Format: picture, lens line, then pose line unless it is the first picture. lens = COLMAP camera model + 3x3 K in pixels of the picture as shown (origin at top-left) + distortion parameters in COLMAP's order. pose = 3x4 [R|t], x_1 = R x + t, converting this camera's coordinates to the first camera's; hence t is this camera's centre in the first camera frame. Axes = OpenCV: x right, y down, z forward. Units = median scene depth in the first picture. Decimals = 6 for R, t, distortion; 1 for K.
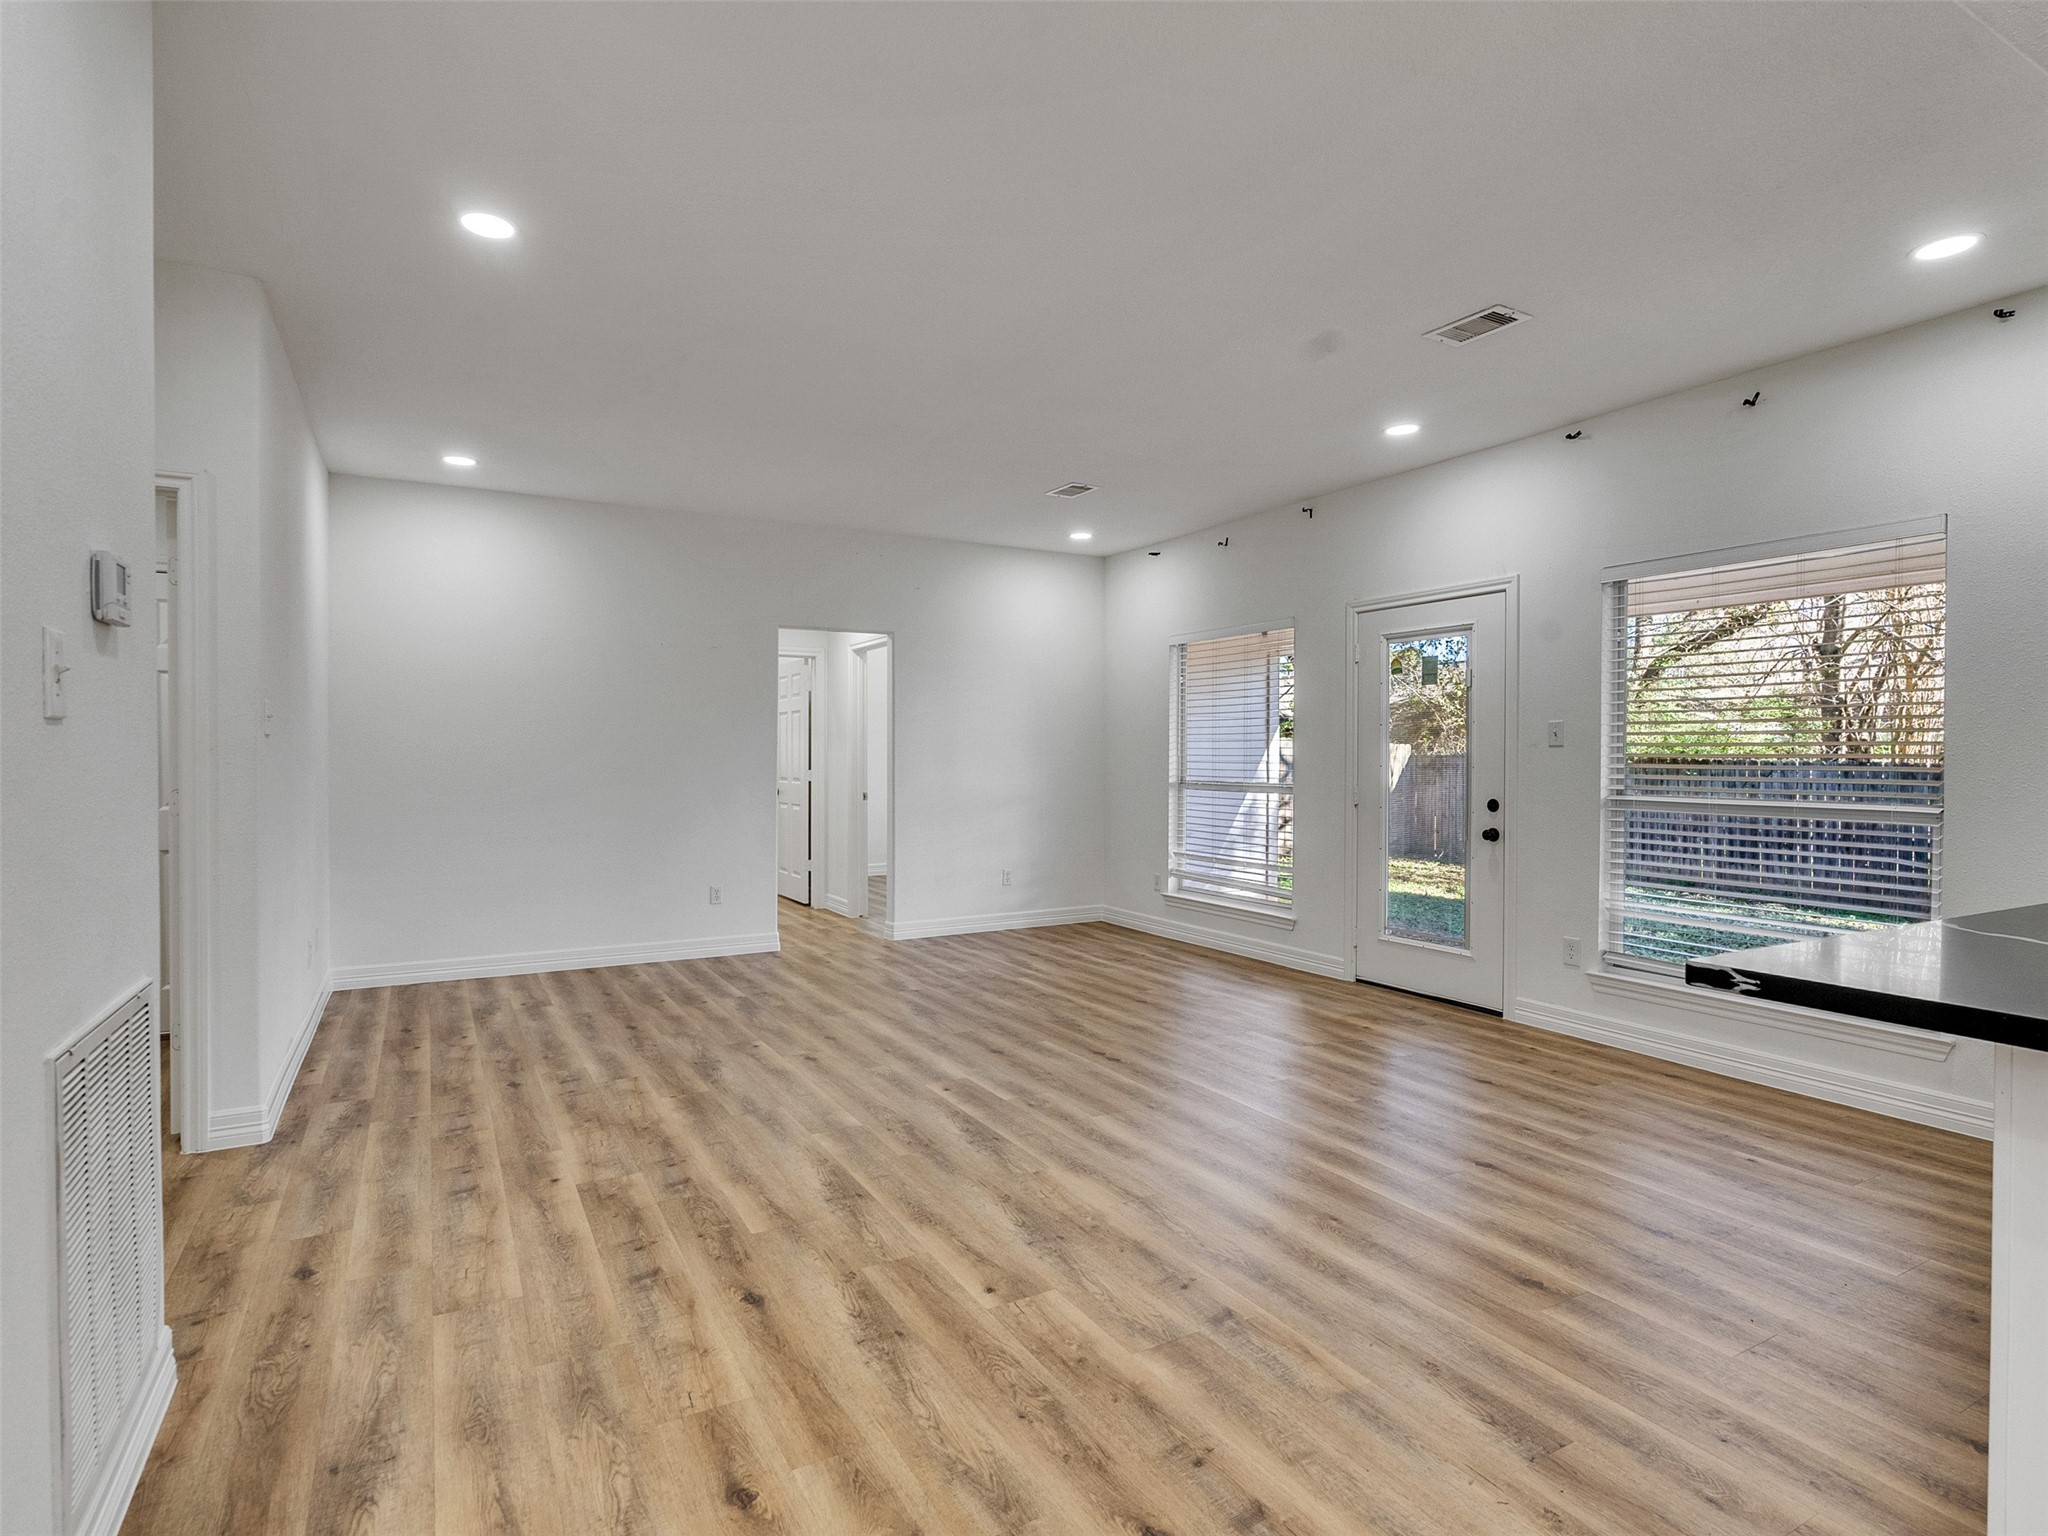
lens RADIAL K [[1045.2, 0, 1006.6], [0, 1045.2, 766.1], [0, 0, 1]] dist [-0.006862, 0.004517]
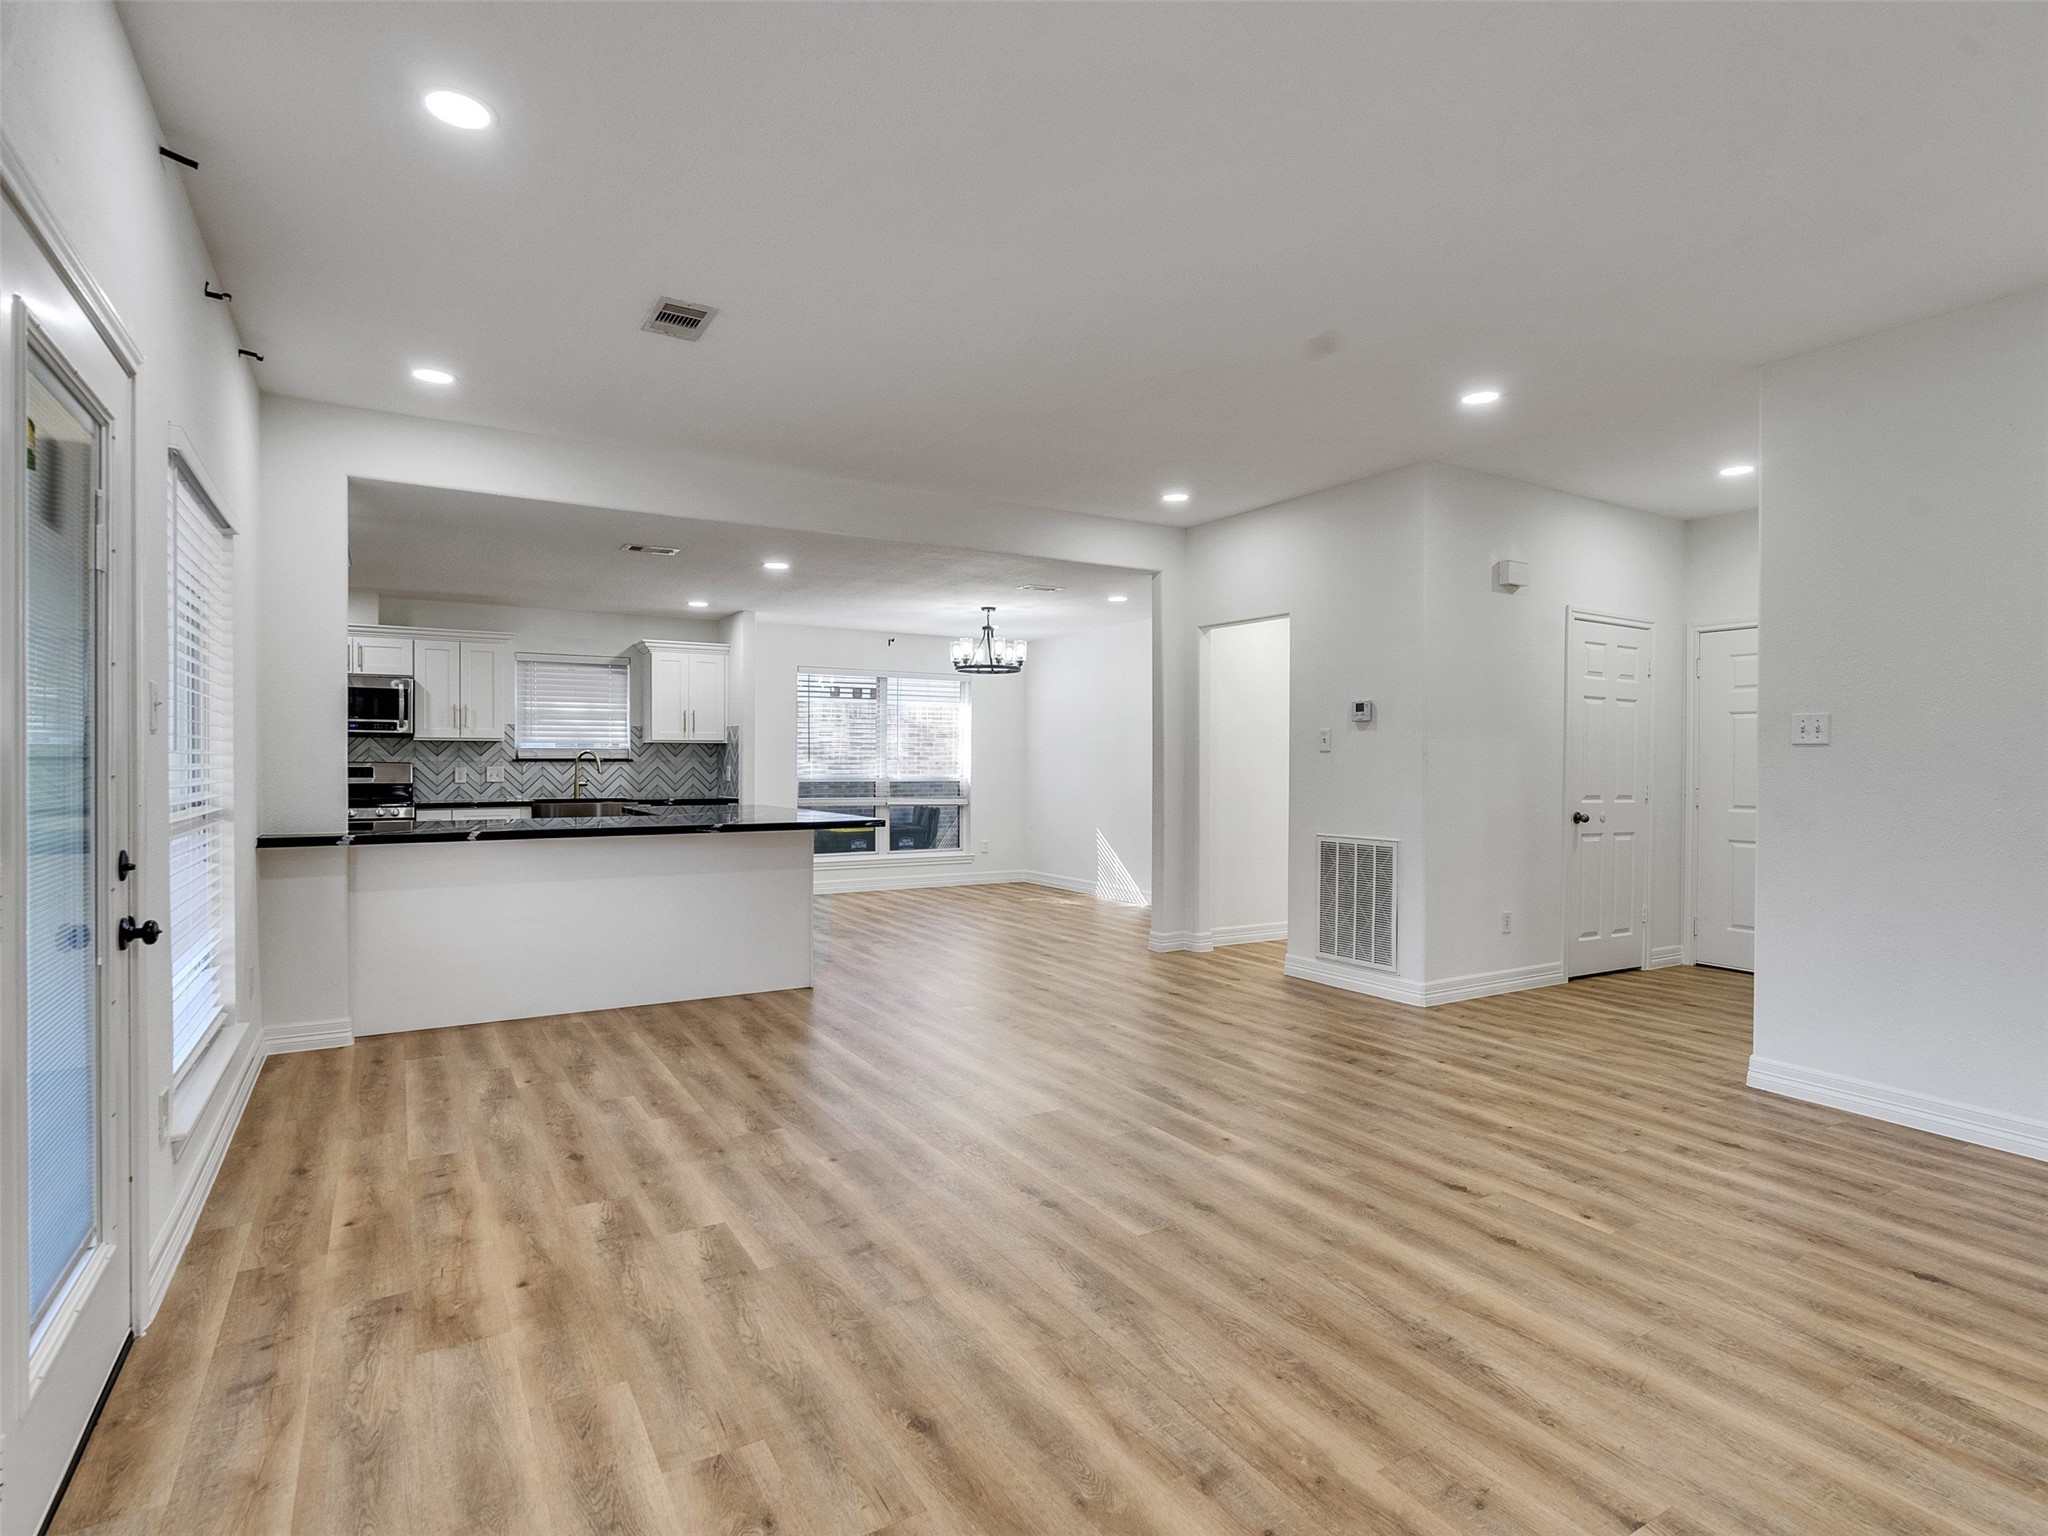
lens RADIAL K [[1045.2, 0, 1003.8], [0, 1045.2, 766.6], [0, 0, 1]] dist [-0.006862, 0.004517]
pose [[-0.999721, -0.007554, -0.022390, 0.145989], [-0.007902, 0.999849, 0.015493, -0.015330], [0.022269, 0.015665, -0.999629, 1.796878]]
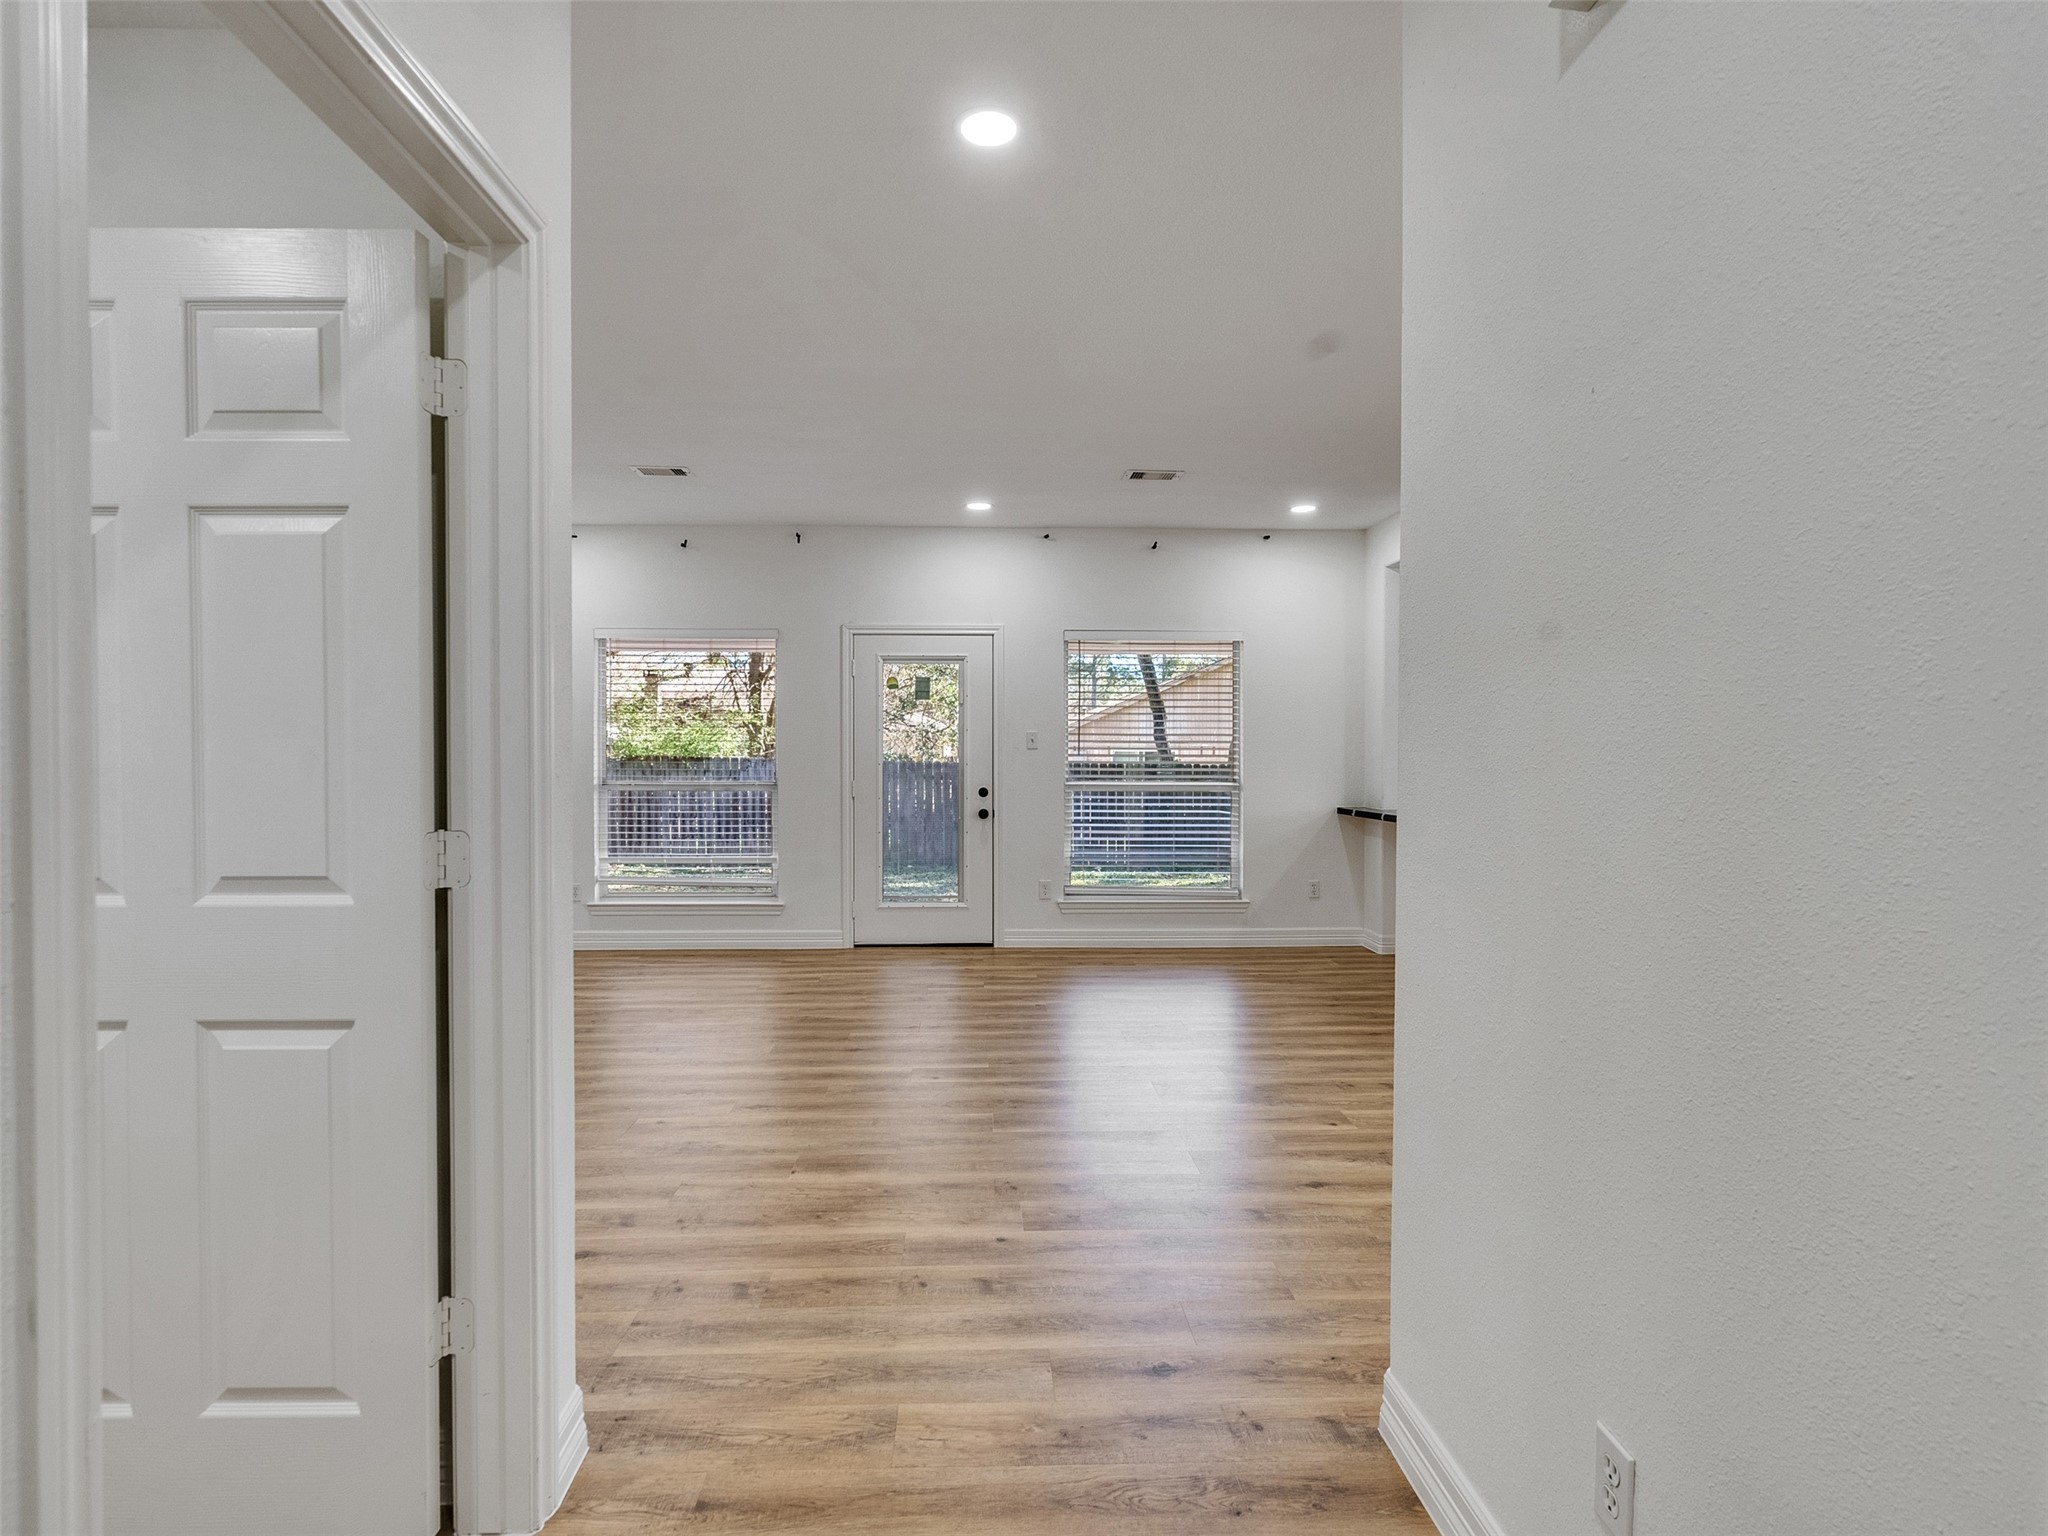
lens RADIAL K [[1045.2, 0, 1001.7], [0, 1045.2, 766.0], [0, 0, 1]] dist [-0.006862, 0.004517]
pose [[0.460315, -0.011640, 0.887679, -0.912056], [0.008767, 0.999925, 0.008566, -0.009471], [-0.887712, 0.003839, 0.460382, 0.443159]]
